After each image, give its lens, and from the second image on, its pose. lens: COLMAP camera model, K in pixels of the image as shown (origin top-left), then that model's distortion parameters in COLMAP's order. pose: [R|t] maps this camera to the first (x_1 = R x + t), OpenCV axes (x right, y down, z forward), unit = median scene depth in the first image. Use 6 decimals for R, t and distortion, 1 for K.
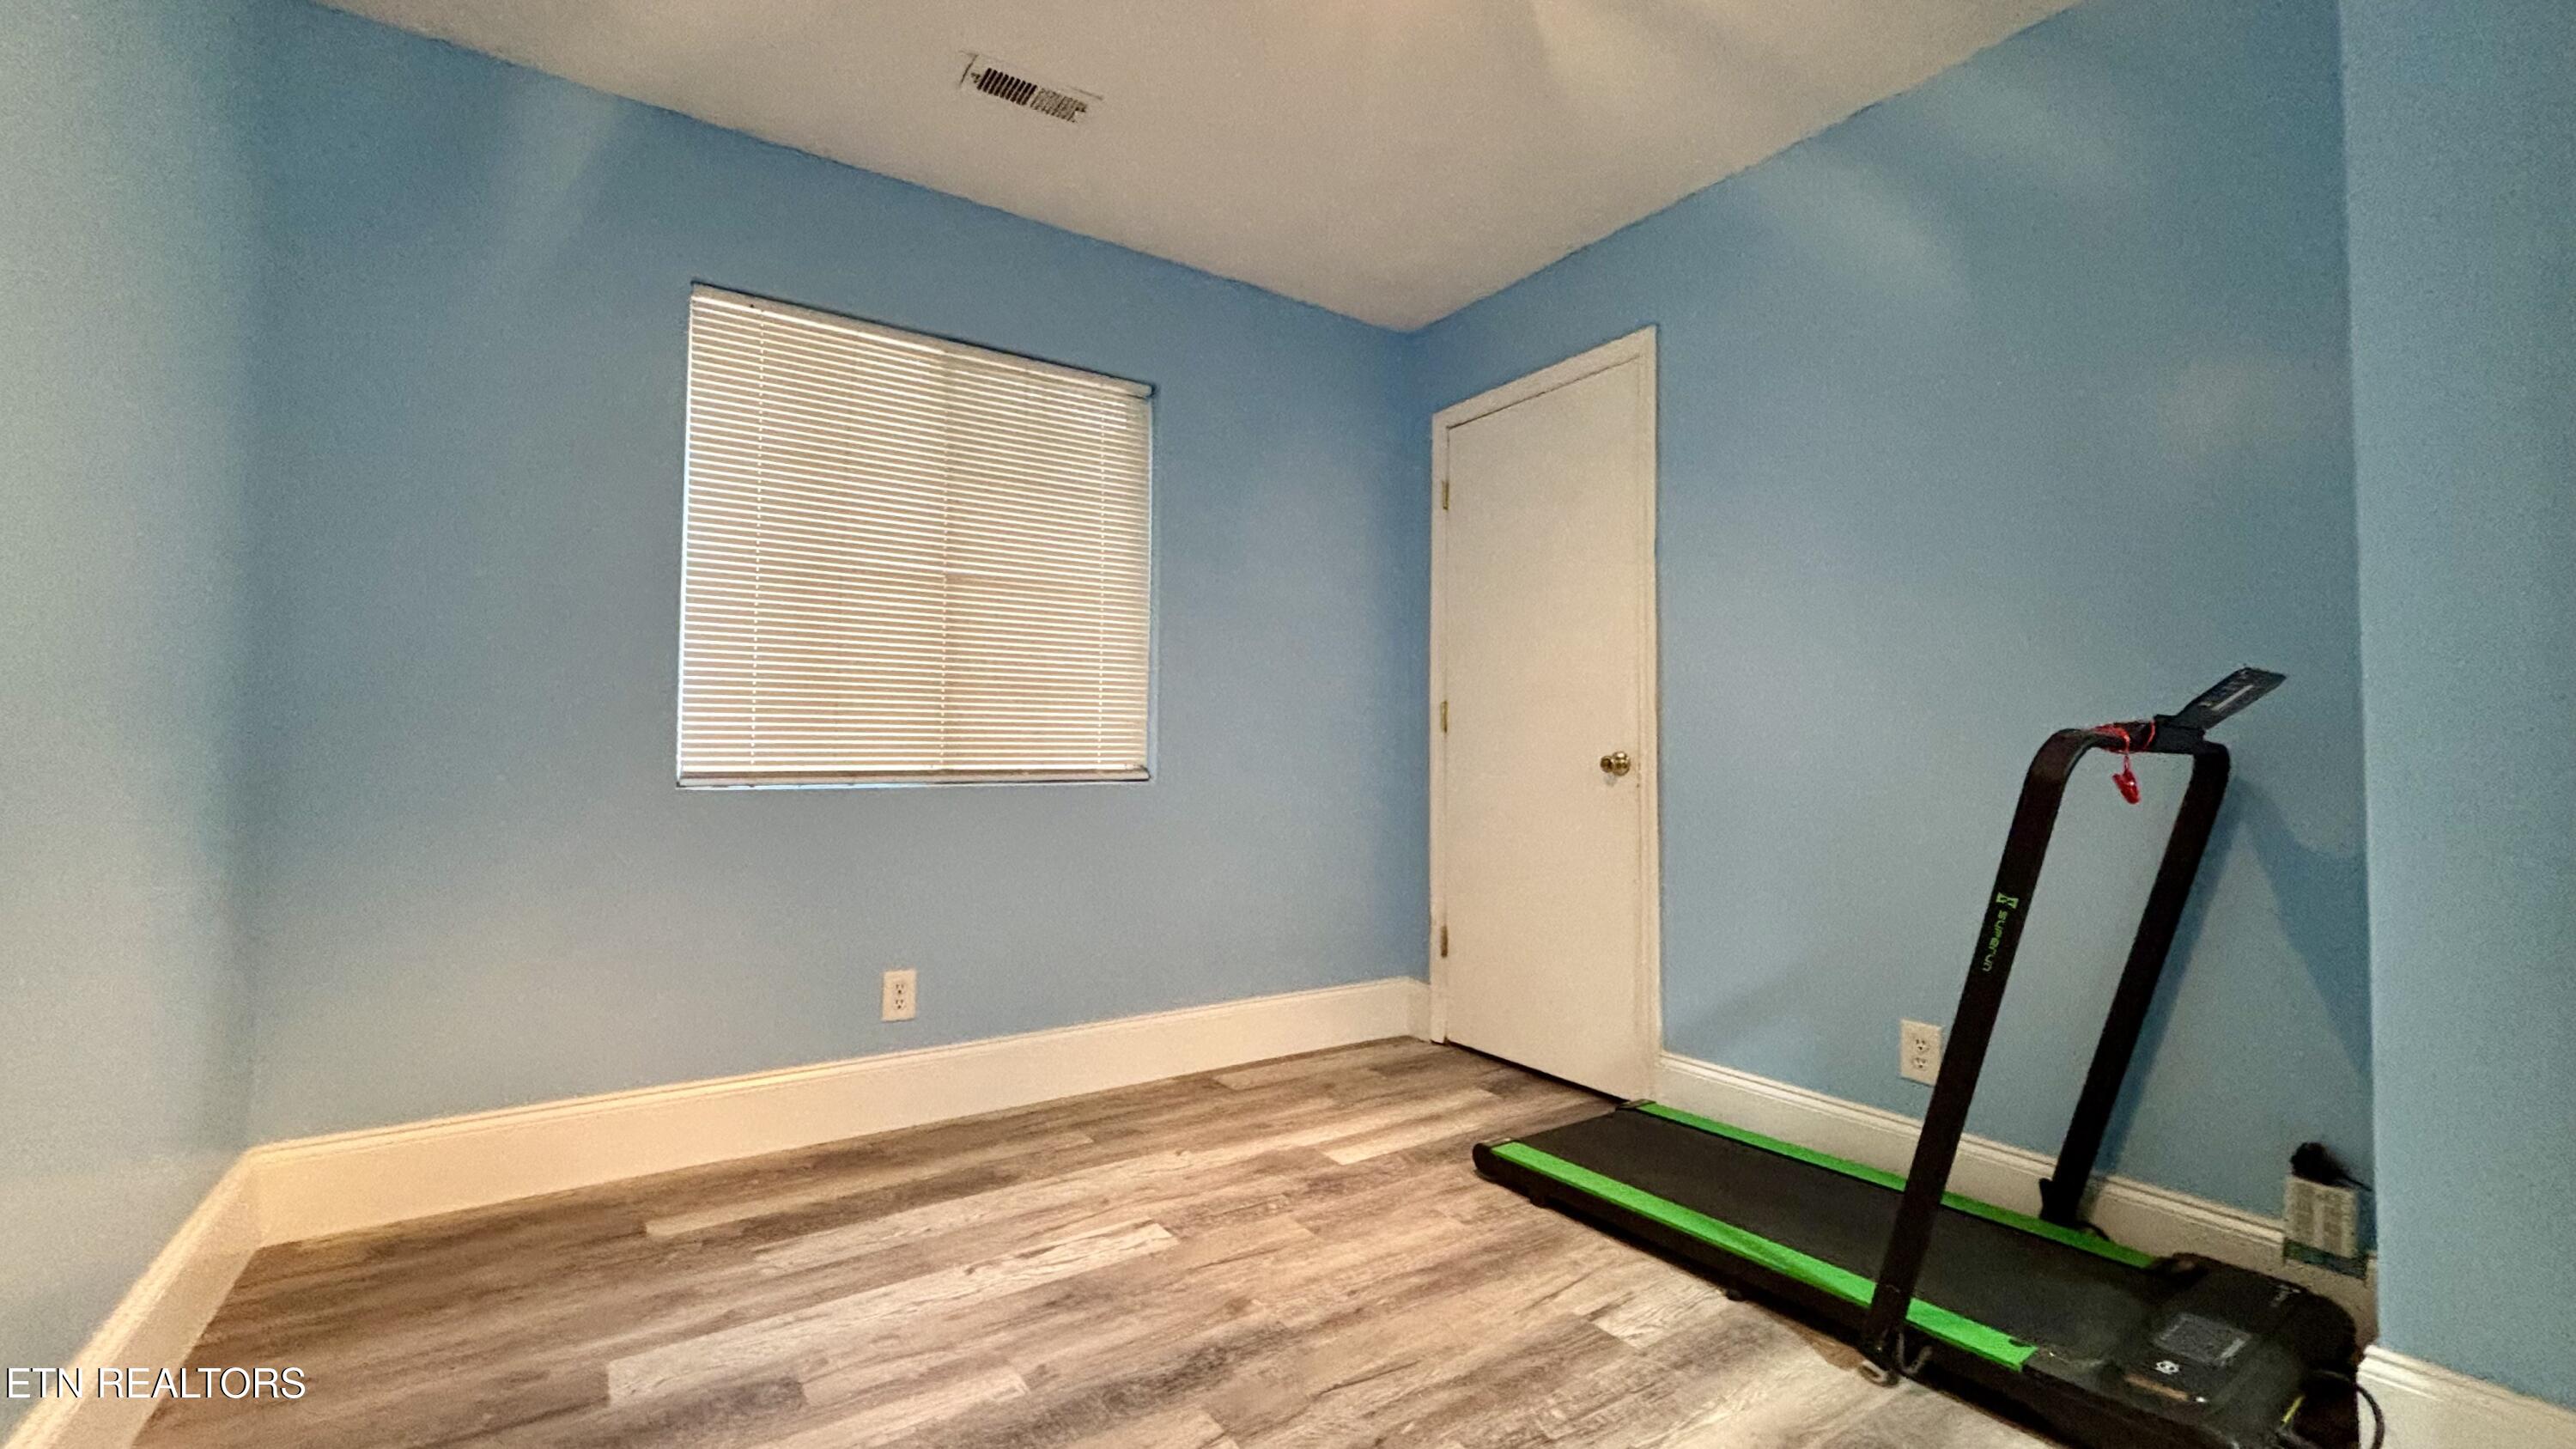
lens RADIAL K [[1049.8, 0, 1273.1], [0, 1049.8, 723.2], [0, 0, 1]] dist [0.011961, -0.000679]
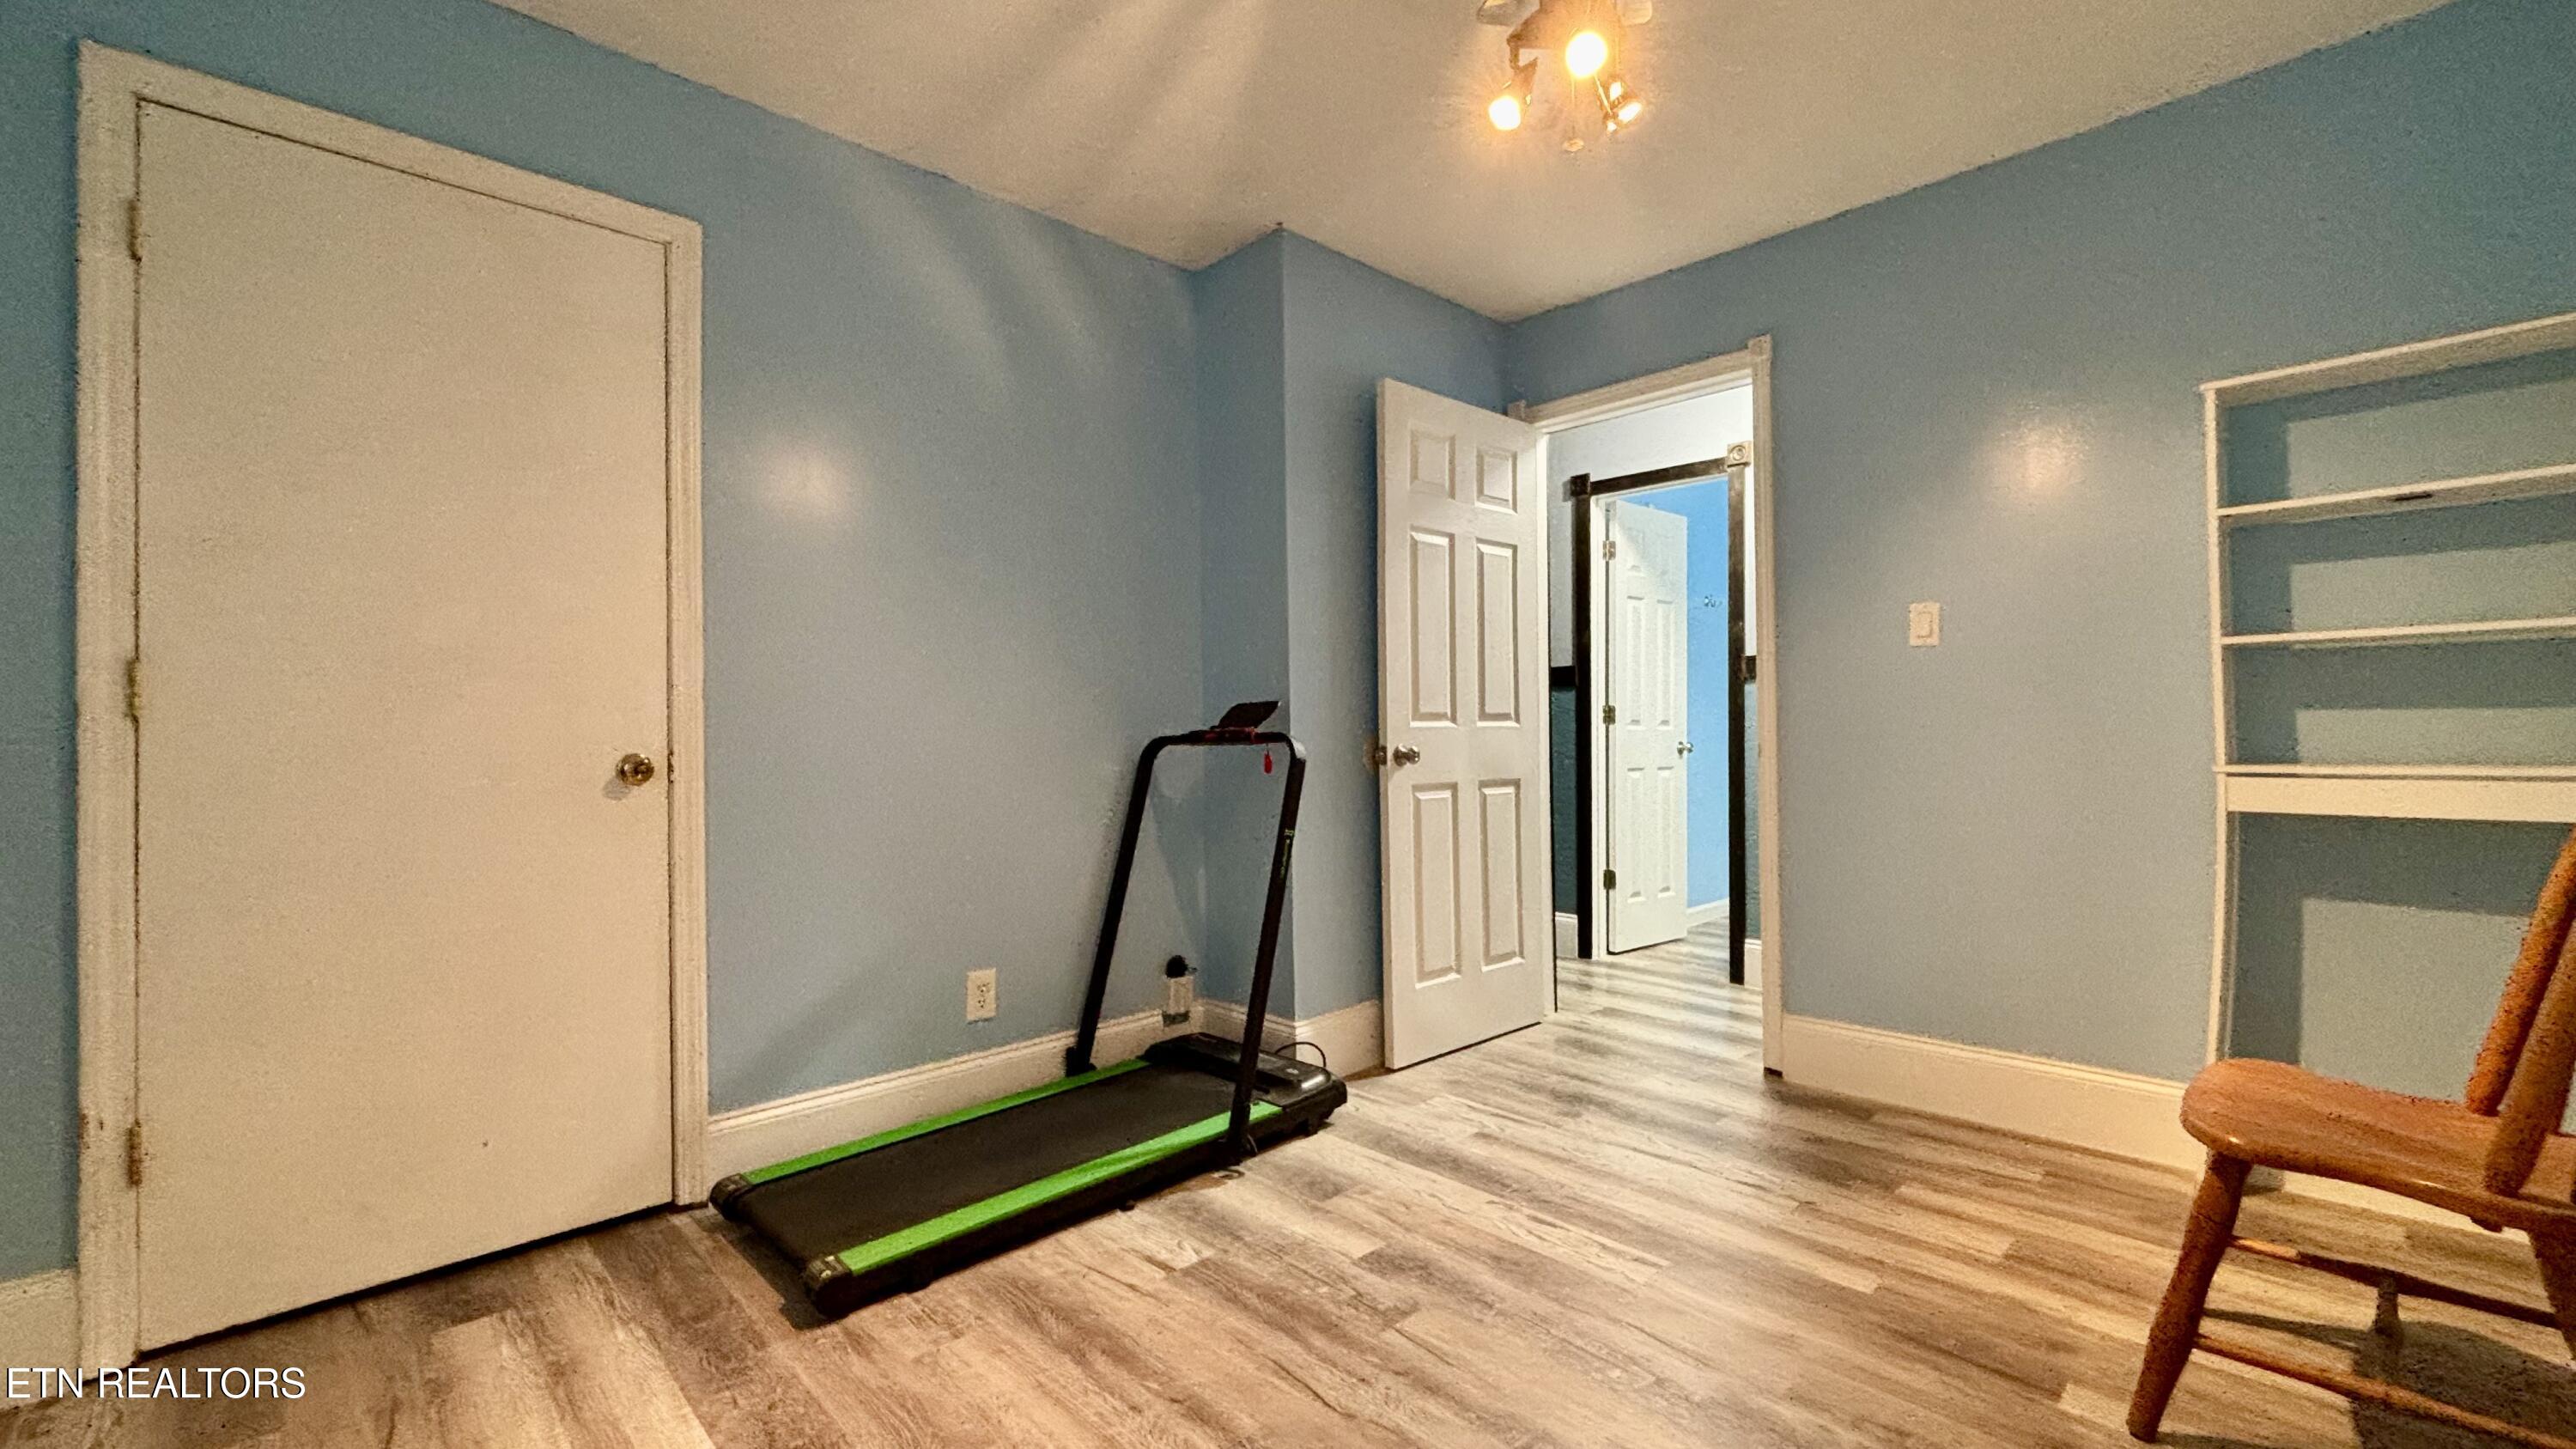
lens RADIAL K [[1049.8, 0, 1305.3], [0, 1049.8, 717.7], [0, 0, 1]] dist [0.011961, -0.000679]
pose [[-0.176281, 0.009703, 0.984292, -0.730596], [-0.019443, 0.999722, -0.013337, 0.004064], [-0.984148, -0.021488, -0.176043, 0.971176]]
